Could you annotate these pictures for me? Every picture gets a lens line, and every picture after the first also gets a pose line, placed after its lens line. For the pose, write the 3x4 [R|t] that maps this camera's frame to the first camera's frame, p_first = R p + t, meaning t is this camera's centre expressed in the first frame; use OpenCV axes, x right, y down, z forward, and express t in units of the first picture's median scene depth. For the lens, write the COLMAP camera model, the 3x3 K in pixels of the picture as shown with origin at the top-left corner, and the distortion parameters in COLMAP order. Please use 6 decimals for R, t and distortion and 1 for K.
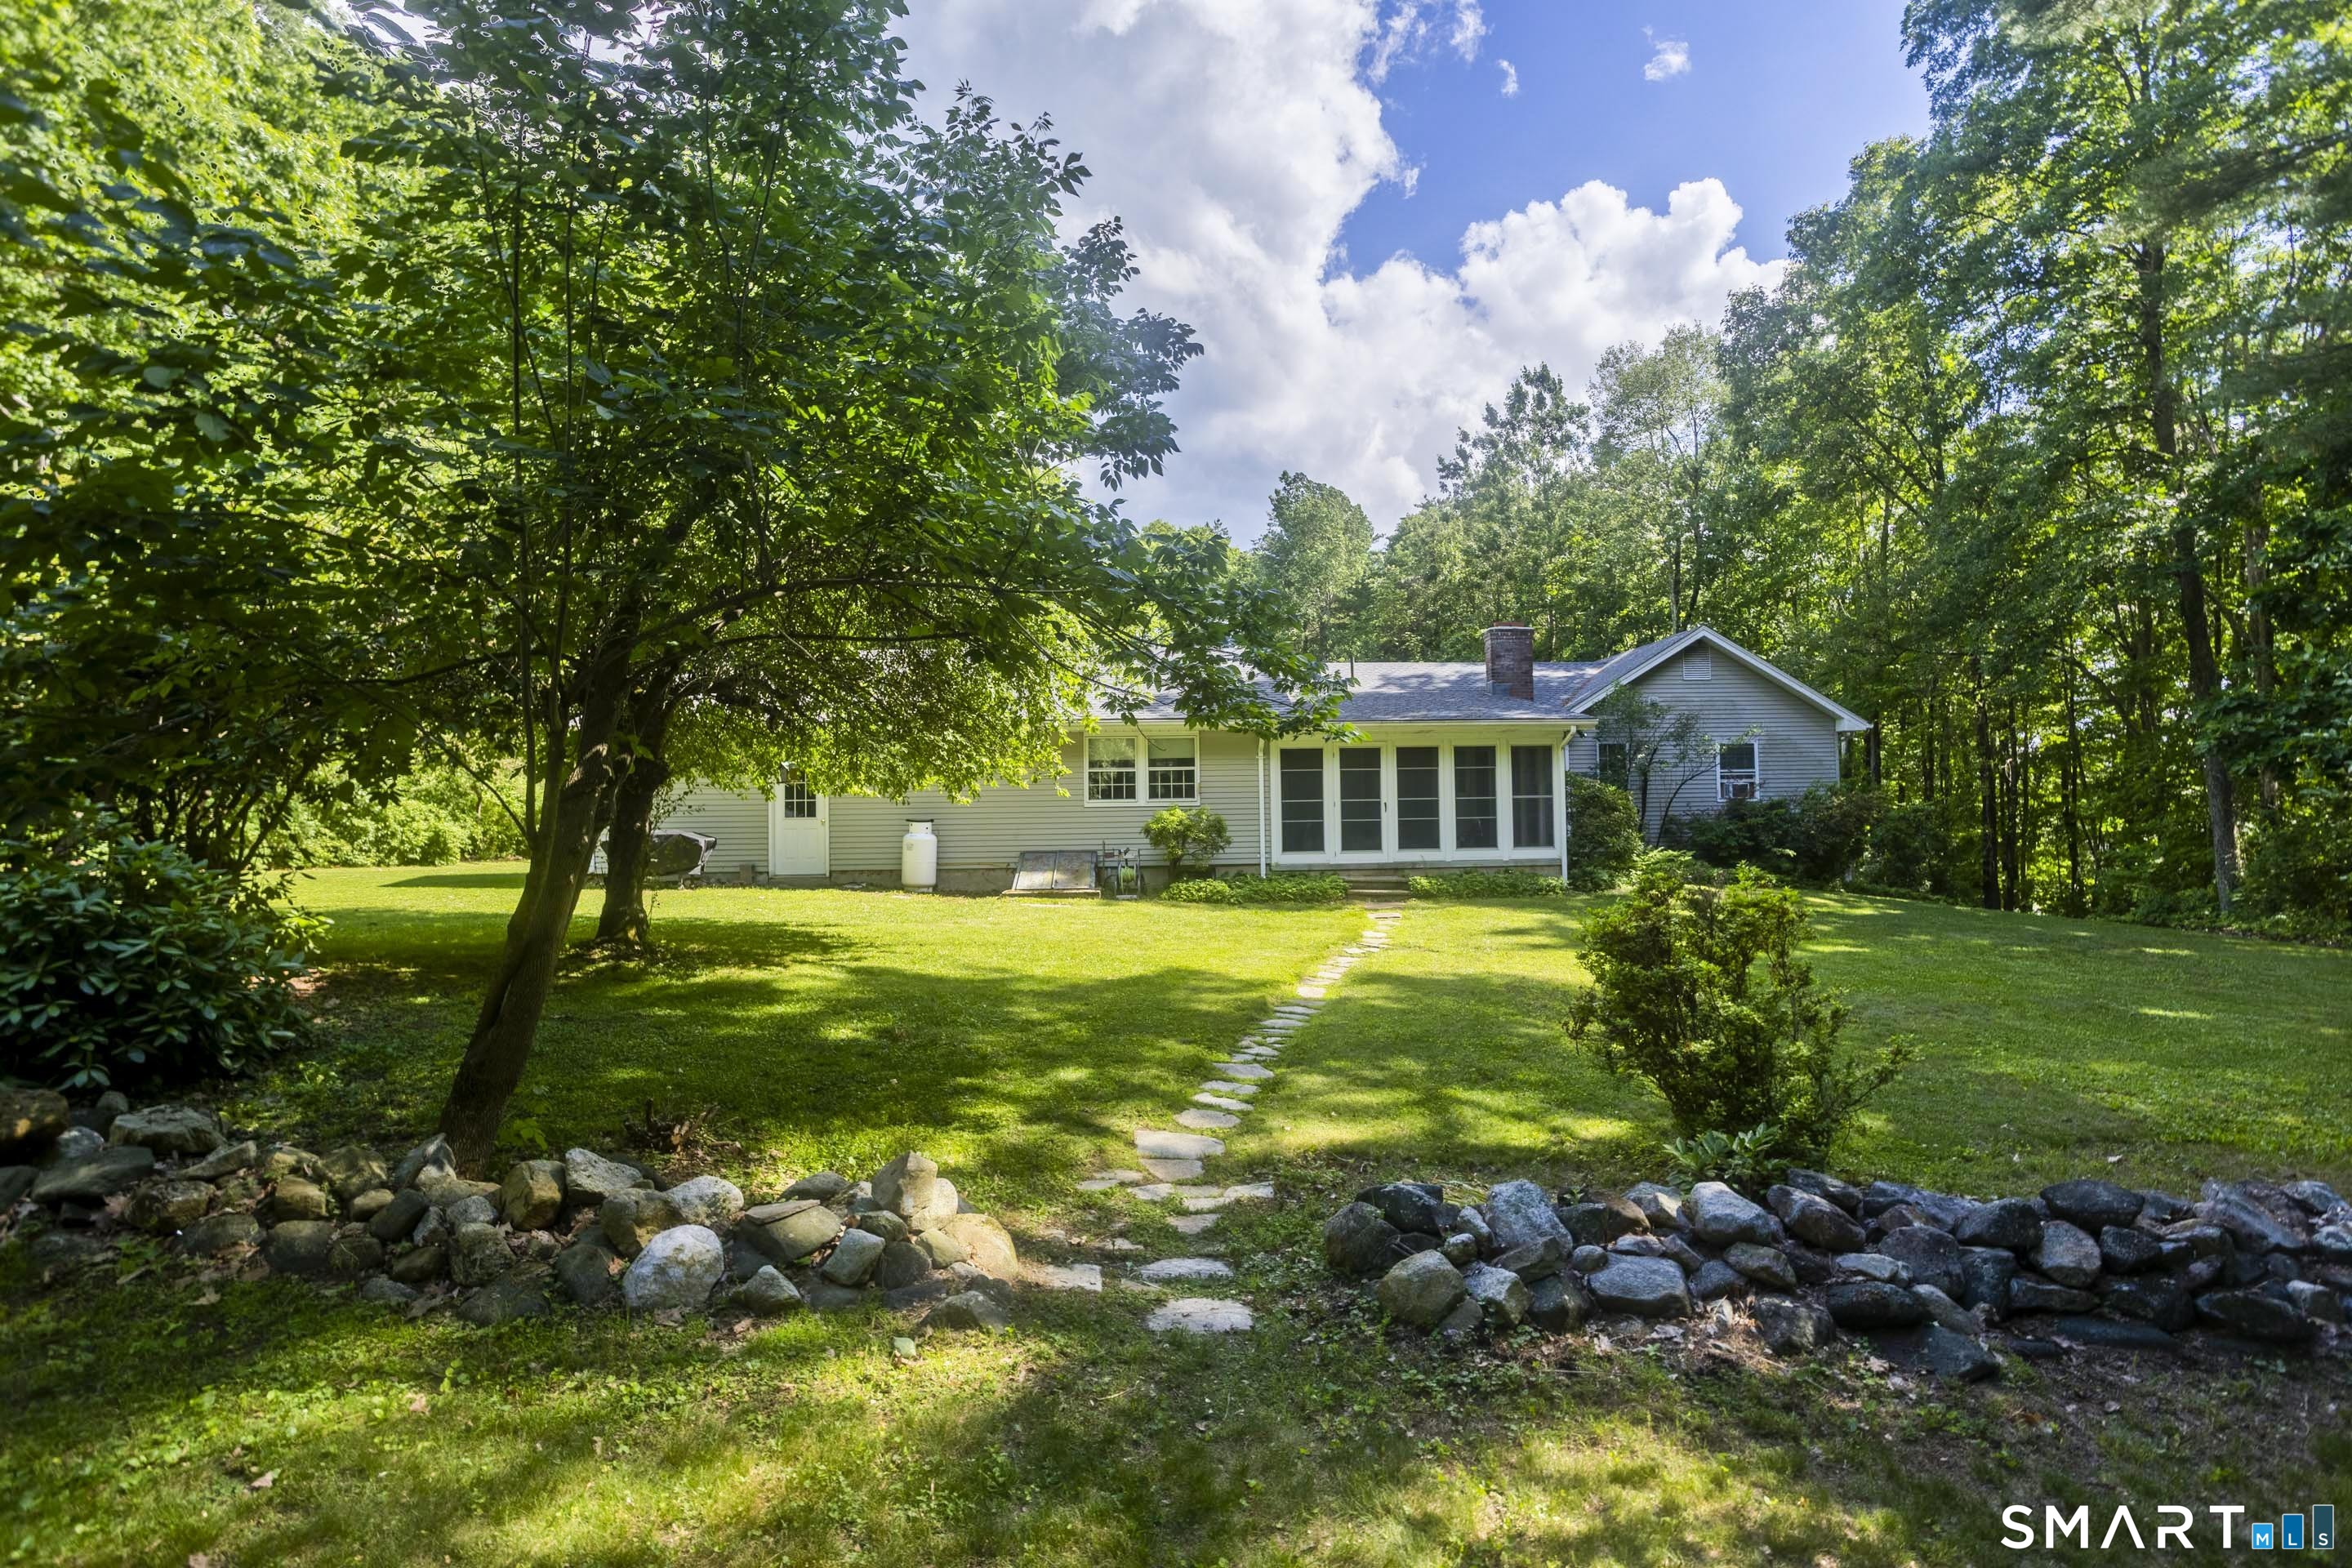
lens RADIAL K [[1136.7, 0, 1168.4], [0, 1136.7, 802.4], [0, 0, 1]] dist [0.027004, 0.000699]
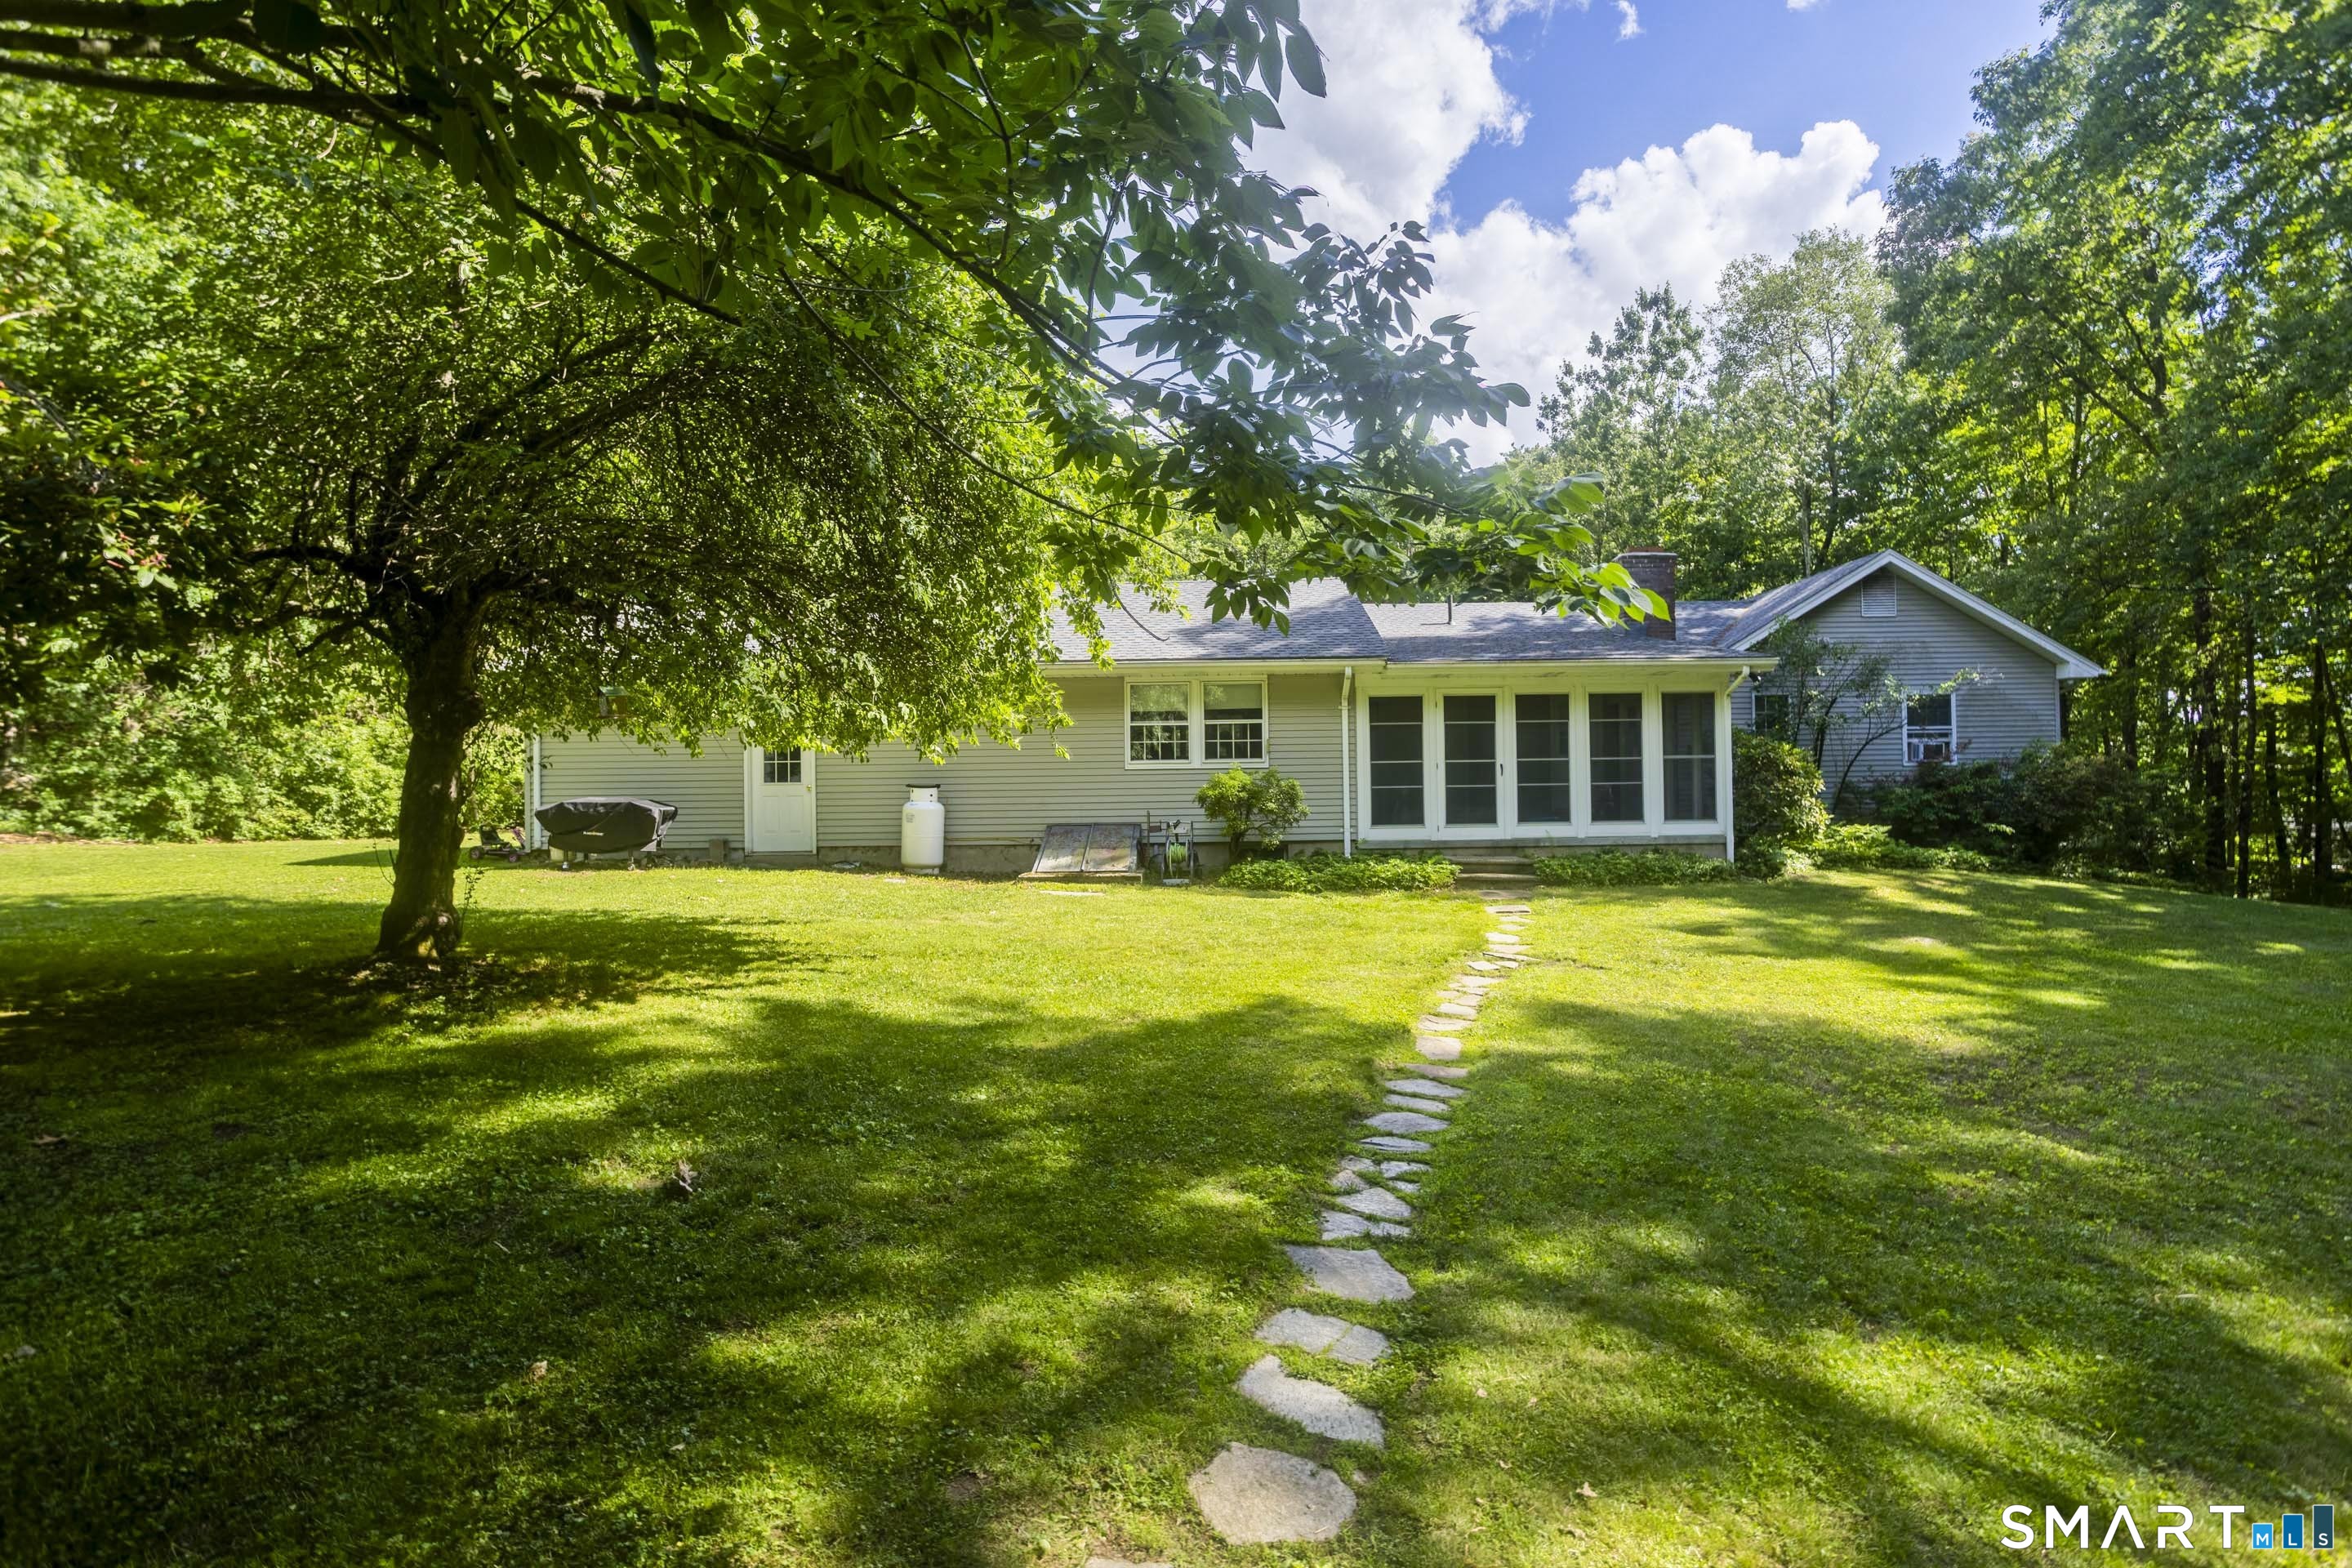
lens RADIAL K [[1136.7, 0, 1187.2], [0, 1136.7, 766.8], [0, 0, 1]] dist [0.027004, 0.000699]
pose [[0.998752, -0.000150, -0.049940, 0.010166], [-0.000178, 0.999978, -0.006565, 0.007235], [0.049940, 0.006566, 0.998731, 0.188455]]
